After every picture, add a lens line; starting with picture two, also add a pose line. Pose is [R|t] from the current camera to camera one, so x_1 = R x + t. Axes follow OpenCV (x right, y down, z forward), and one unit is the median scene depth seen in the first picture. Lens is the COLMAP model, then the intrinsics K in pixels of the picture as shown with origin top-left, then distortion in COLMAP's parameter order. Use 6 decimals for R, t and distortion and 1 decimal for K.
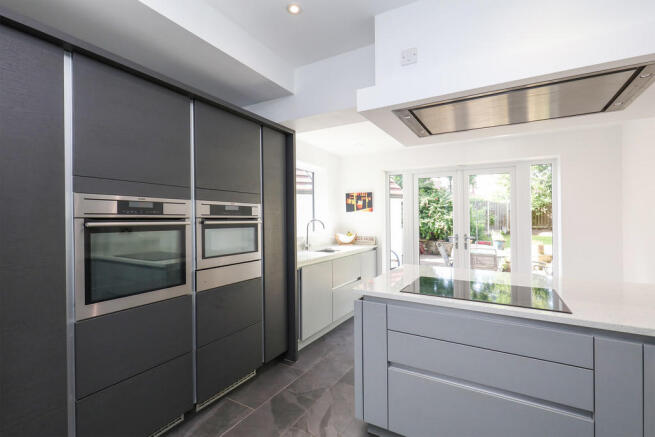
lens RADIAL K [[301.7, 0, 327.5], [0, 301.7, 218.5], [0, 0, 1]] dist [-0.000792, -0.000174]
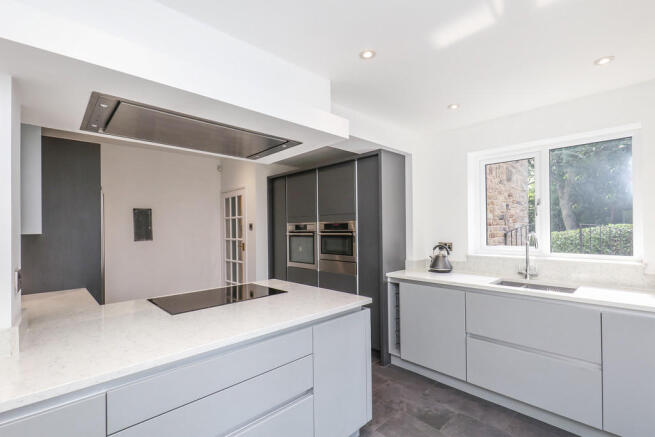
lens RADIAL K [[294.0, 0, 327.8], [0, 294.0, 230.2], [0, 0, 1]] dist [-0.000058, -0.000023]
pose [[-0.273810, -0.000693, -0.961783, 1.325743], [0.006295, 0.999977, -0.002512, -0.003812], [0.961763, -0.006743, -0.273800, 1.550316]]
